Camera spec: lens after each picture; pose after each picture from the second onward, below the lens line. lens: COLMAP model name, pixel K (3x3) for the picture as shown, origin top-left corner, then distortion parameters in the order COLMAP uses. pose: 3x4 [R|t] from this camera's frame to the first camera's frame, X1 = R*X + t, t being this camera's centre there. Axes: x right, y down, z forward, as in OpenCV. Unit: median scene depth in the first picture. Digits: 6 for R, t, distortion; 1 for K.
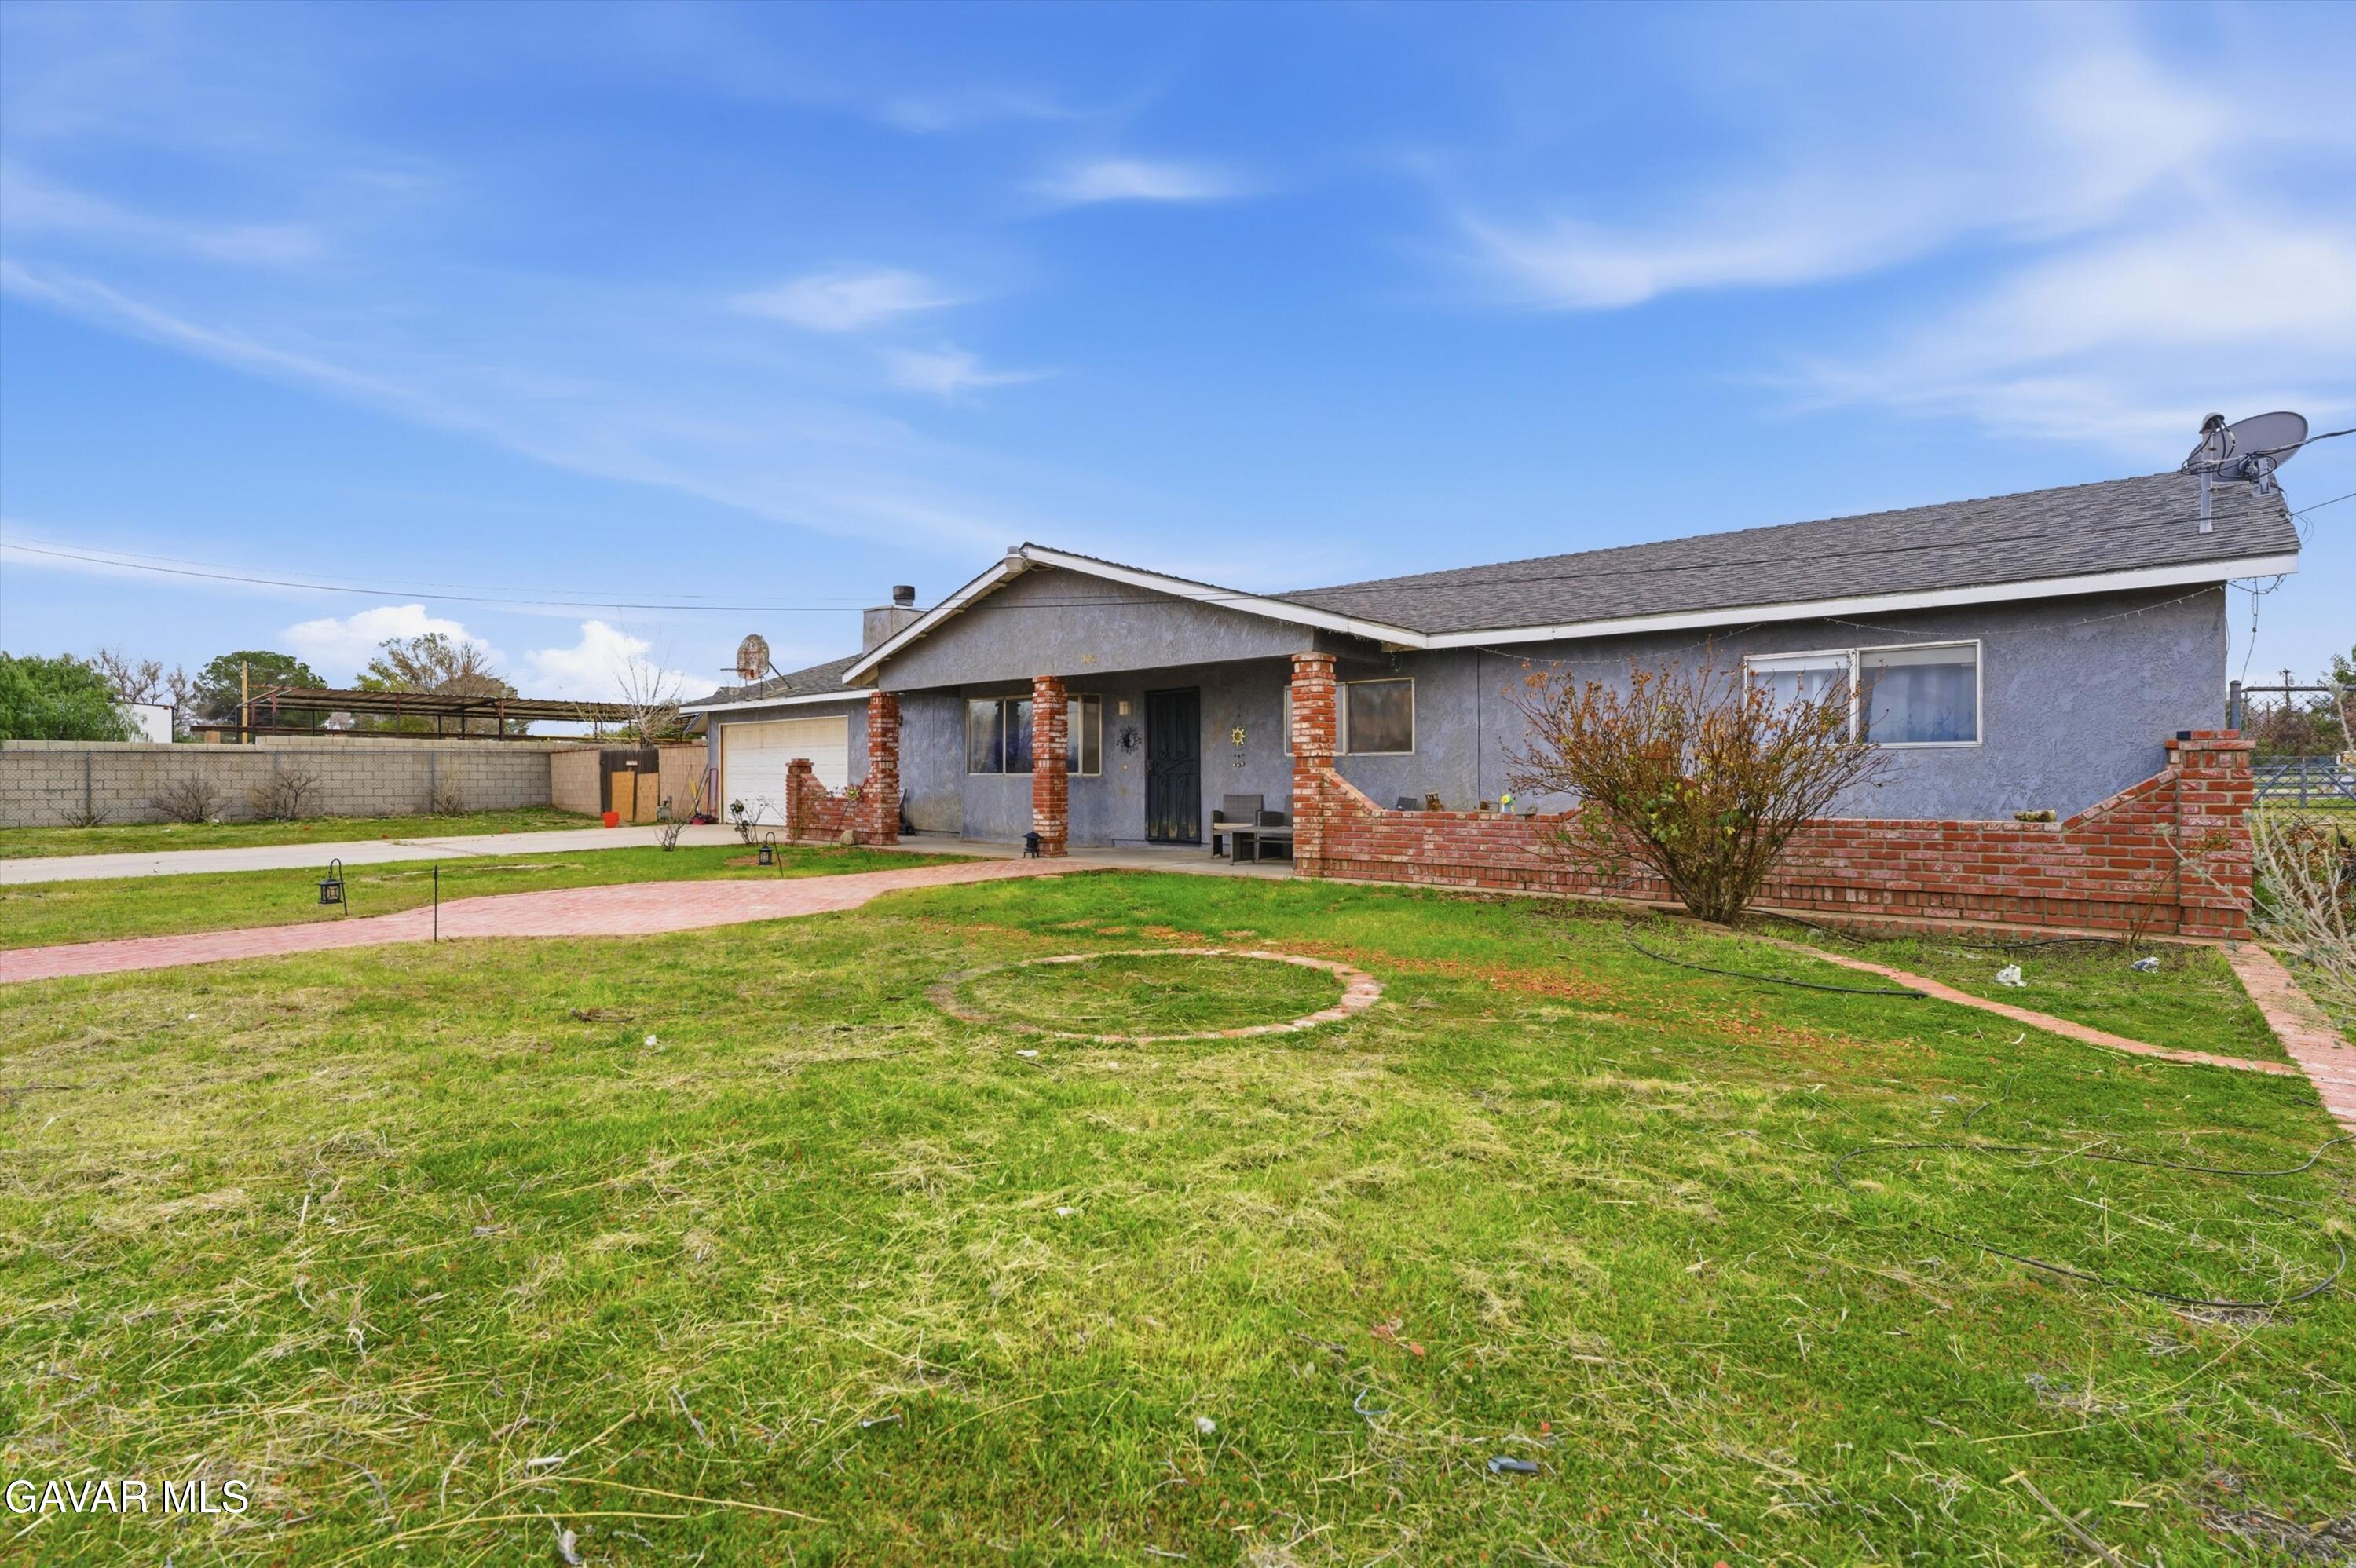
lens RADIAL K [[1082.0, 0, 1175.4], [0, 1082.0, 786.4], [0, 0, 1]] dist [-0.002994, -0.000191]
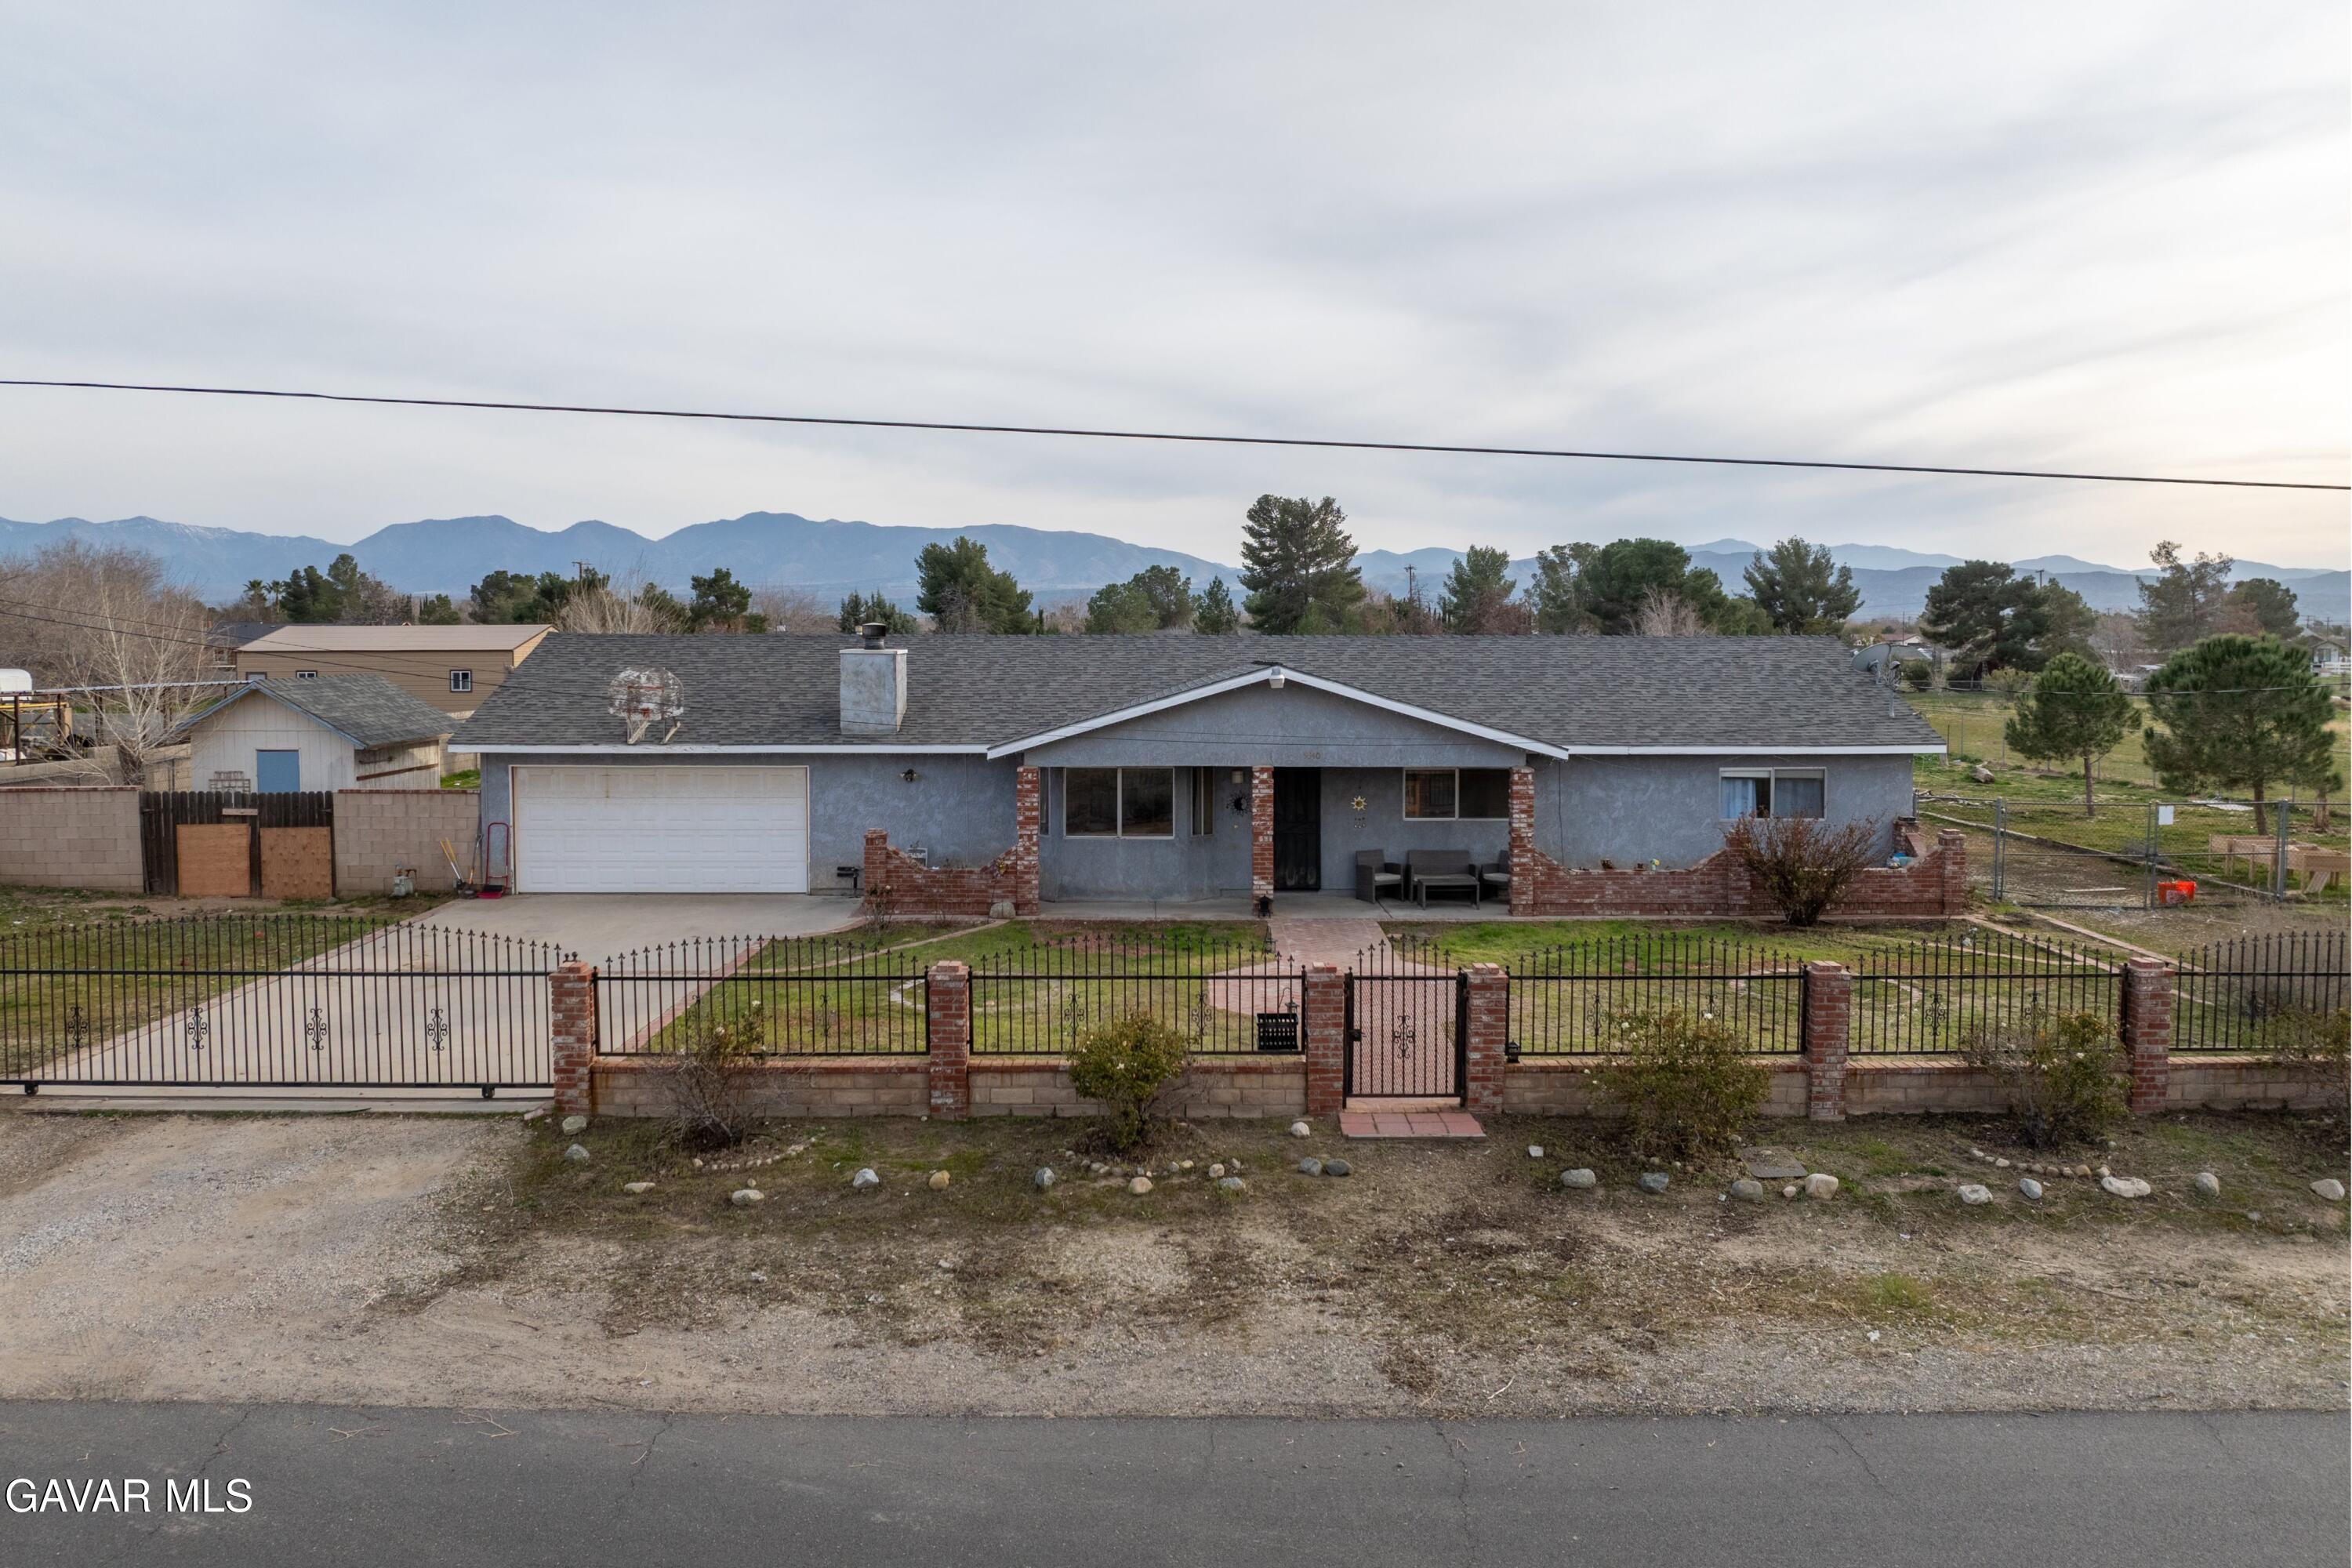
lens RADIAL K [[1661.4, 0, 1157.0], [0, 1661.4, 776.0], [0, 0, 1]] dist [-0.032365, -0.002507]
pose [[0.757363, -0.051922, 0.650926, -1.730171], [0.004031, 0.997186, 0.074852, -0.281650], [-0.652981, -0.054067, 0.755442, -0.395270]]
